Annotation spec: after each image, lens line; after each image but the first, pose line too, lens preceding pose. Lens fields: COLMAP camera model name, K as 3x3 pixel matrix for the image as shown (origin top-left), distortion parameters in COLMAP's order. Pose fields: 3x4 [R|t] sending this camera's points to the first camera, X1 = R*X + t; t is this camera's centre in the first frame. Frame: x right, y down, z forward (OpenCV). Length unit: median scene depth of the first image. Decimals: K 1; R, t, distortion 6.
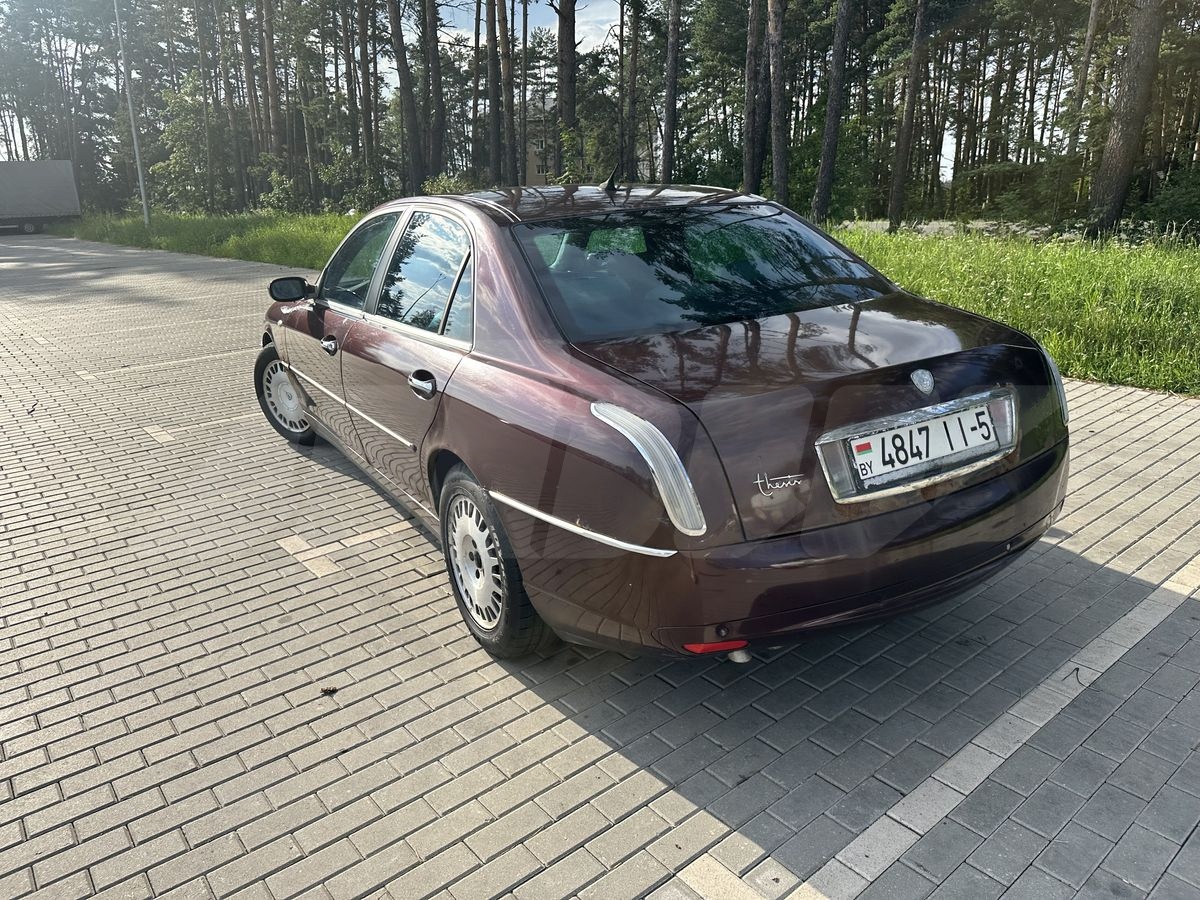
lens RADIAL K [[853.6, 0, 600.0], [0, 853.6, 450.0], [0, 0, 1]] dist [0.000977, 0.006141]
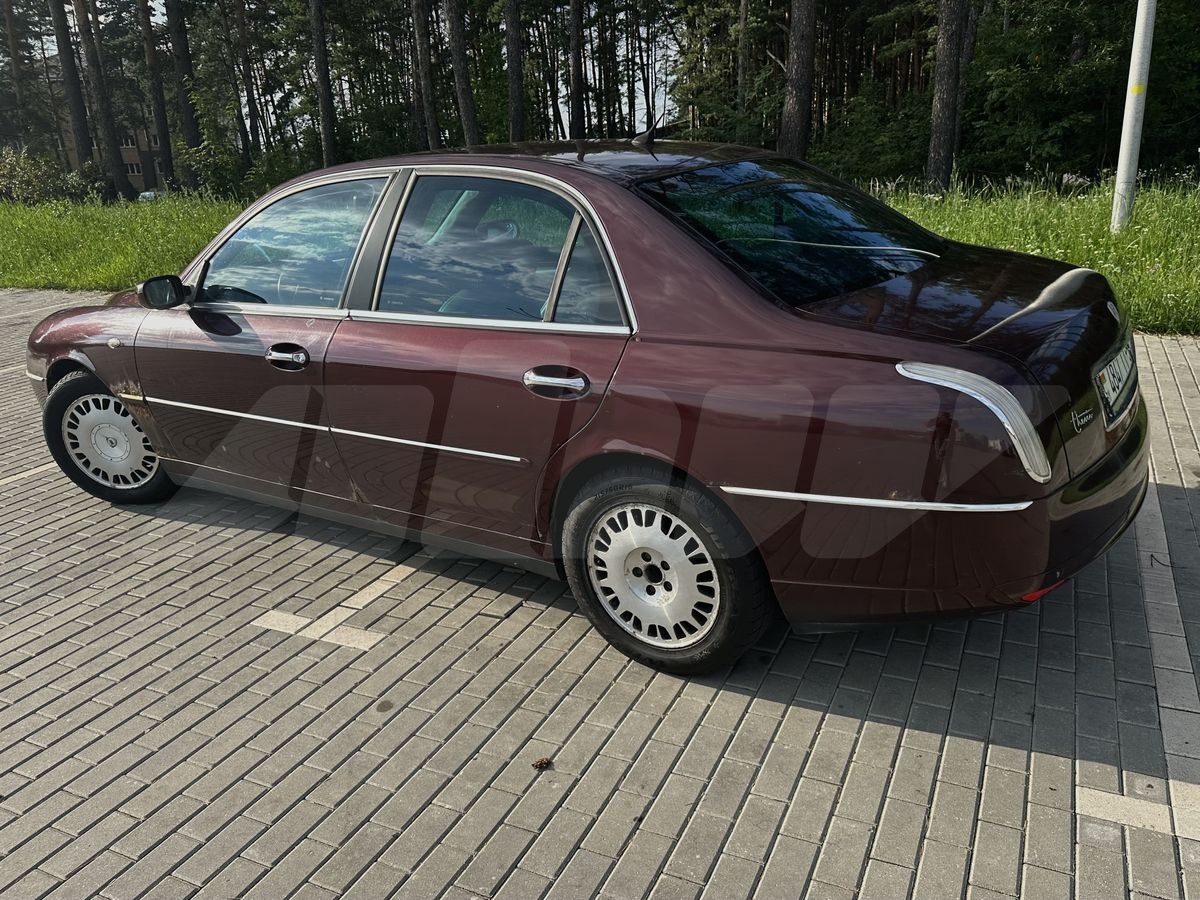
lens RADIAL K [[929.2, 0, 600.0], [0, 929.2, 475.8], [0, 0, 1]] dist [-0.001811, -0.004567]
pose [[0.894276, -0.161410, 0.417394, -0.485322], [0.149538, 0.986858, 0.061238, -0.030297], [-0.421793, 0.007653, 0.906660, 0.140267]]
